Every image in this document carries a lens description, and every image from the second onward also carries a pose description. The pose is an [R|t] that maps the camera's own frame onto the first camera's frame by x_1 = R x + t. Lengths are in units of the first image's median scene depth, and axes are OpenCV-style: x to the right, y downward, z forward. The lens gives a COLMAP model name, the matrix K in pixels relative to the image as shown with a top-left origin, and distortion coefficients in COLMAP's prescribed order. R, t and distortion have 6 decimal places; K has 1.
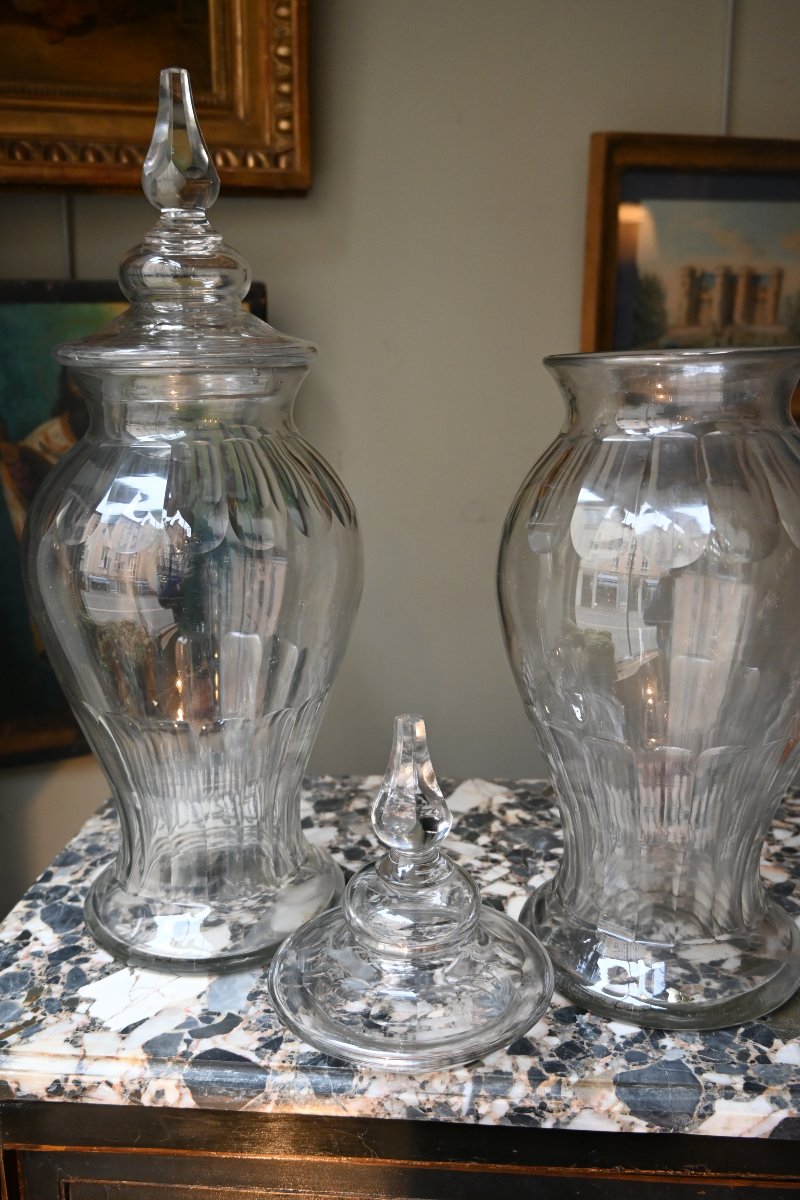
lens RADIAL K [[1102.5, 0, 402.4], [0, 1102.5, 607.3], [0, 0, 1]] dist [0.000710, -0.006257]
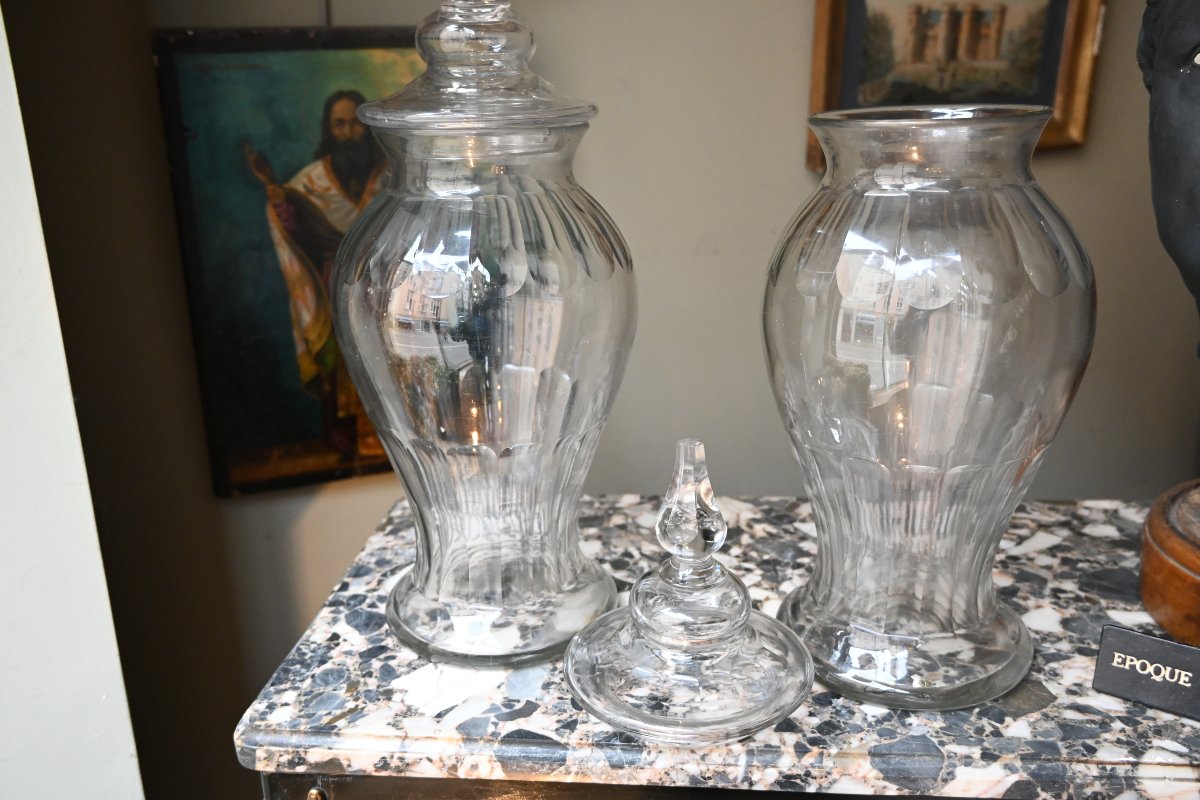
lens RADIAL K [[1102.5, 0, 607.1], [0, 1102.5, 403.4], [0, 0, 1]] dist [0.000710, -0.006257]
pose [[0.999969, -0.007472, 0.002542, -0.074536], [0.007288, 0.997779, 0.066217, -0.013669], [-0.003032, -0.066196, 0.997802, -0.118117]]
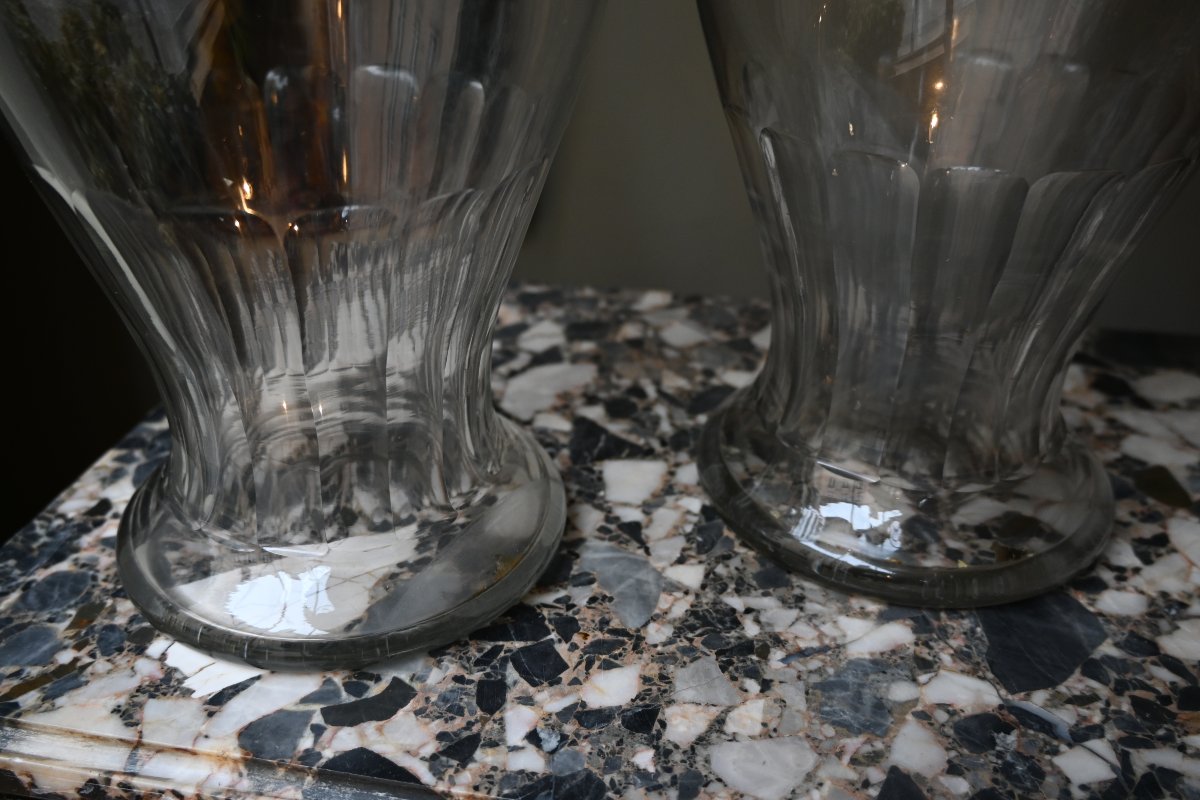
lens RADIAL K [[1102.5, 0, 608.3], [0, 1102.5, 405.3], [0, 0, 1]] dist [0.000710, -0.006257]
pose [[0.996565, 0.064876, -0.051463, -0.022048], [-0.049579, 0.965216, 0.256710, 0.068782], [0.066328, -0.253277, 0.965117, 0.469961]]
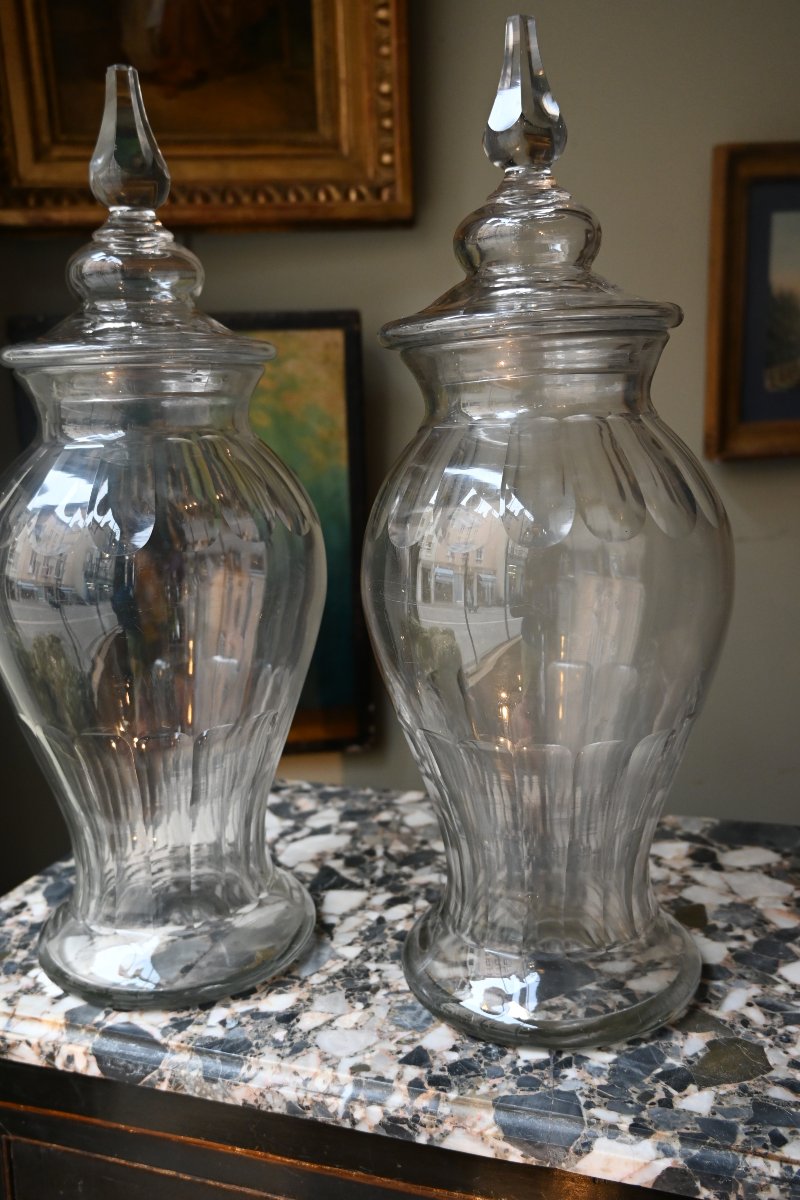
lens RADIAL K [[1102.5, 0, 395.4], [0, 1102.5, 605.3], [0, 0, 1]] dist [0.000710, -0.006257]
pose [[0.970252, 0.026895, -0.240598, 0.290521], [-0.038567, 0.998290, -0.043935, 0.045480], [0.239005, 0.051907, 0.969630, 0.042003]]
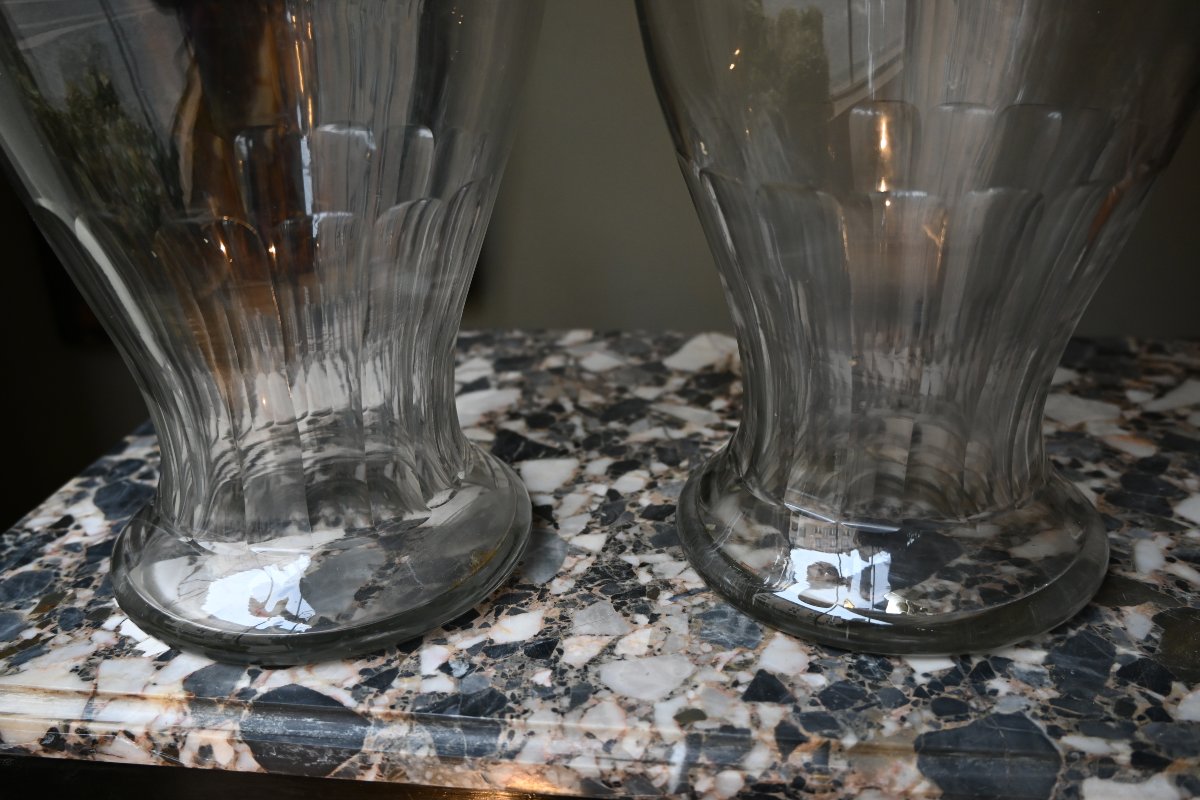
lens RADIAL K [[1102.5, 0, 607.9], [0, 1102.5, 403.6], [0, 0, 1]] dist [0.000710, -0.006257]
pose [[0.999135, 0.001597, -0.041555, 0.040449], [0.004932, 0.987659, 0.156544, 0.127726], [0.041292, -0.156614, 0.986796, 0.369630]]
